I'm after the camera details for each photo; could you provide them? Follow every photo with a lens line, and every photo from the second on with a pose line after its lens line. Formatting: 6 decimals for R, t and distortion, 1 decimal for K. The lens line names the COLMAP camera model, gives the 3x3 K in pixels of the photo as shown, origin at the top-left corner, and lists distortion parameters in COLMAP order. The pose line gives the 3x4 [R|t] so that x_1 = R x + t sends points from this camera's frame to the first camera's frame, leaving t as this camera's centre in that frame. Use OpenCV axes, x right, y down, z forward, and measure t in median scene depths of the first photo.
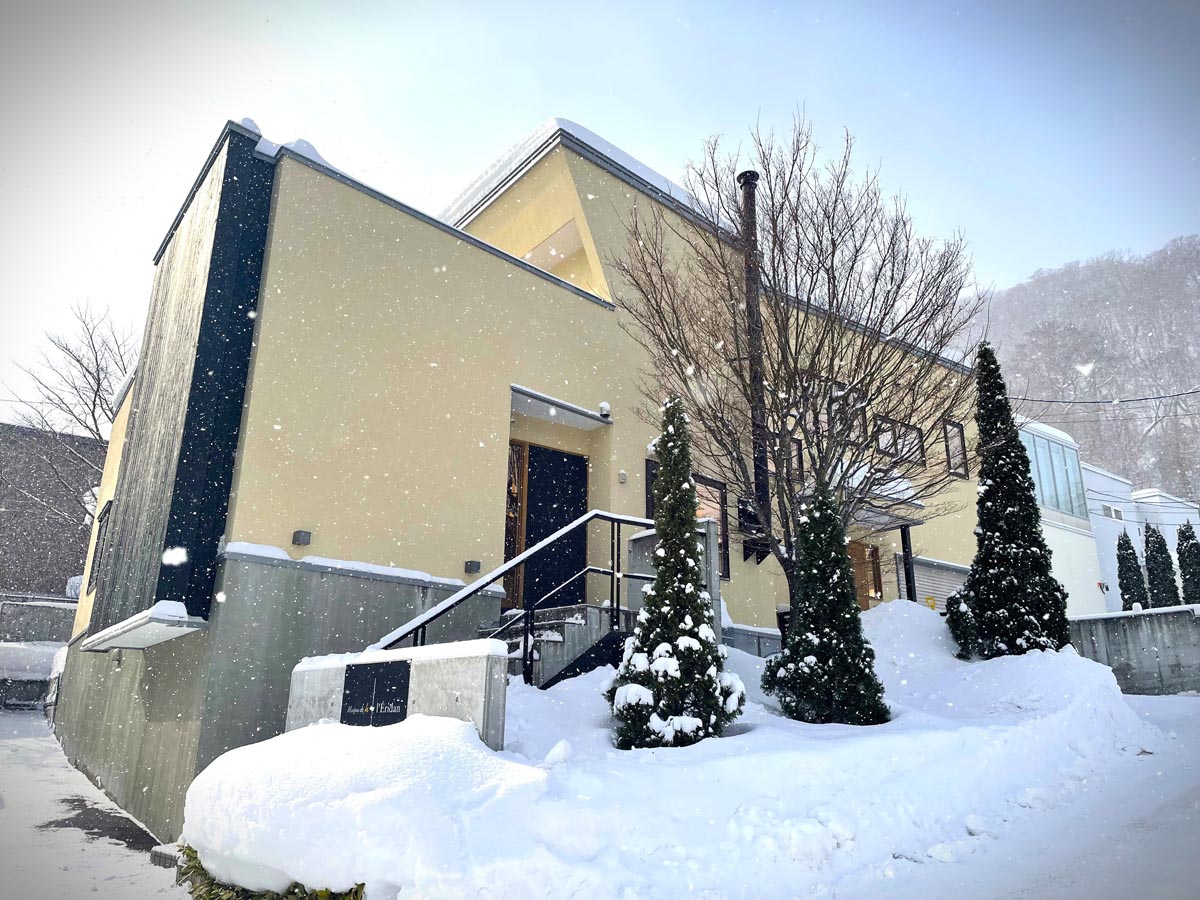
lens RADIAL K [[897.5, 0, 602.6], [0, 897.5, 448.0], [0, 0, 1]] dist [0.058459, -0.032659]
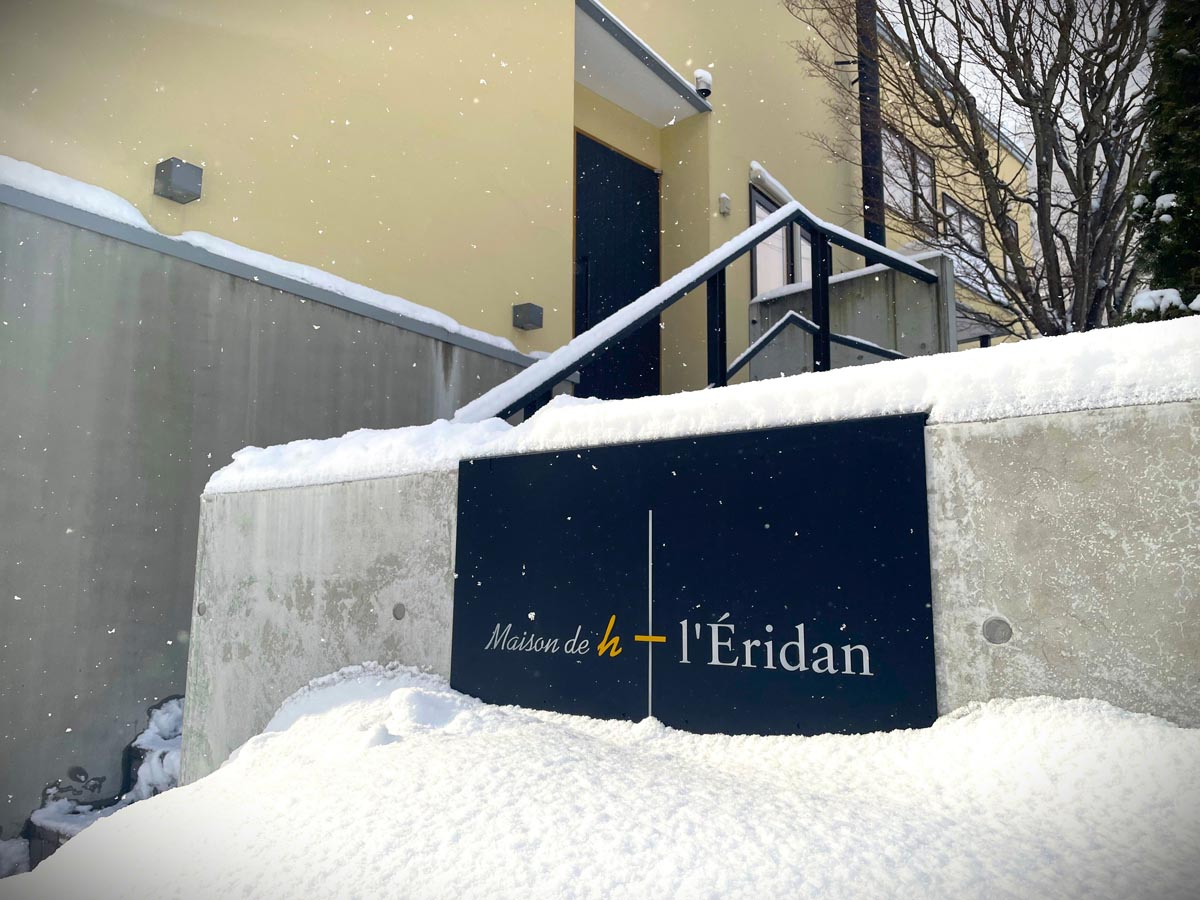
lens RADIAL K [[897.5, 0, 597.9], [0, 897.5, 443.7], [0, 0, 1]] dist [0.058459, -0.032659]
pose [[0.986871, 0.018106, 0.160492, -0.264570], [-0.041376, 0.988877, 0.142866, 0.184071], [-0.156120, -0.147631, 0.976643, 0.698648]]
